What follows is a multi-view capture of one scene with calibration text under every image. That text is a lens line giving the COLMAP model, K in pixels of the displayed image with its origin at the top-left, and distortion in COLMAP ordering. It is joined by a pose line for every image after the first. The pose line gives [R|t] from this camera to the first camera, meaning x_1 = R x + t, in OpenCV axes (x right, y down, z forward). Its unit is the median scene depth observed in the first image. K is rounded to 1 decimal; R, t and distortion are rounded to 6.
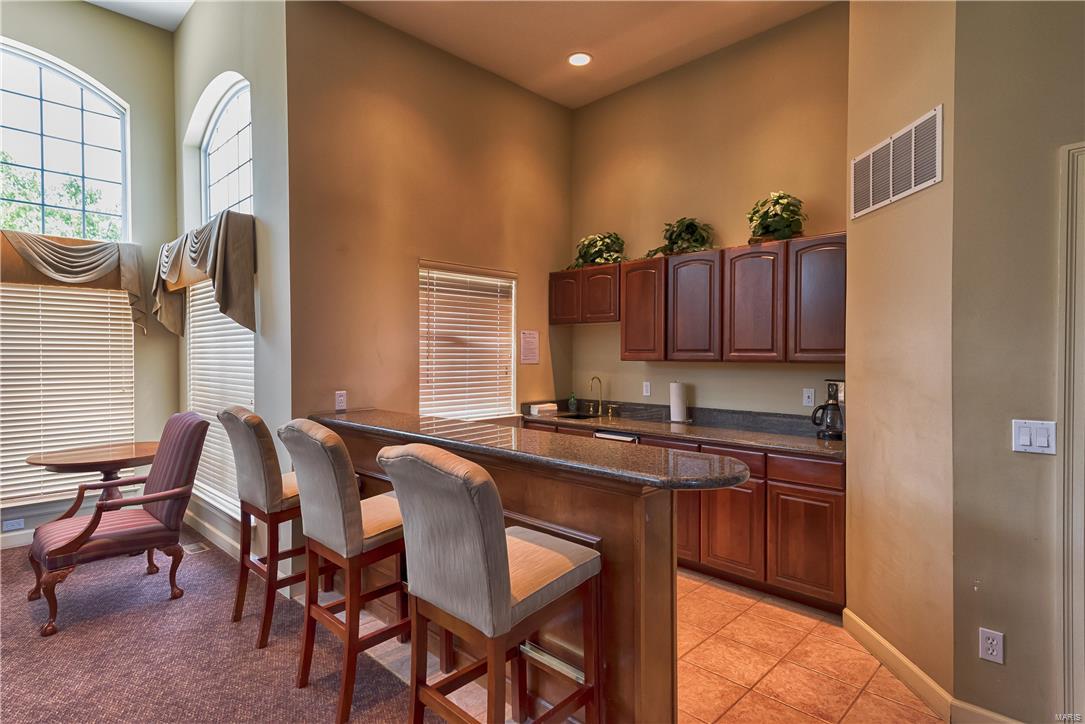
lens RADIAL K [[598.7, 0, 543.1], [0, 598.7, 359.5], [0, 0, 1]] dist [0.000195, -0.000238]
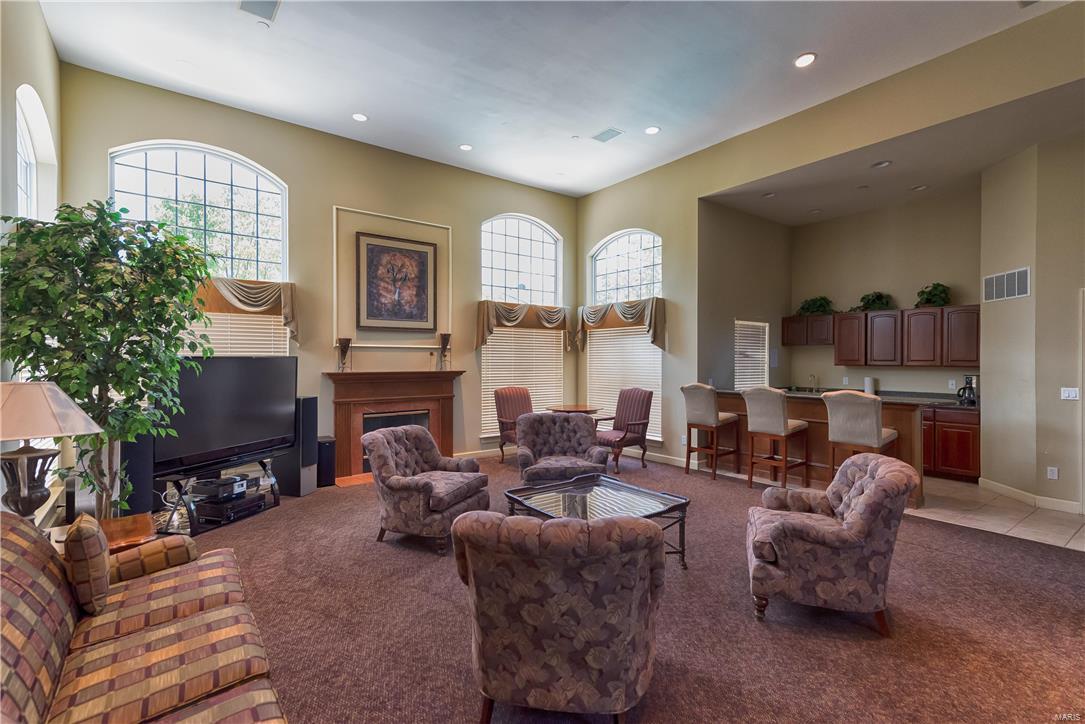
lens RADIAL K [[491.8, 0, 539.9], [0, 491.8, 359.1], [0, 0, 1]] dist [-0.014443, 0.000428]
pose [[0.981038, 0.003486, -0.193784, -0.592203], [-0.006062, 0.999901, -0.012705, 0.007166], [0.193720, 0.013639, 0.980962, -0.859480]]
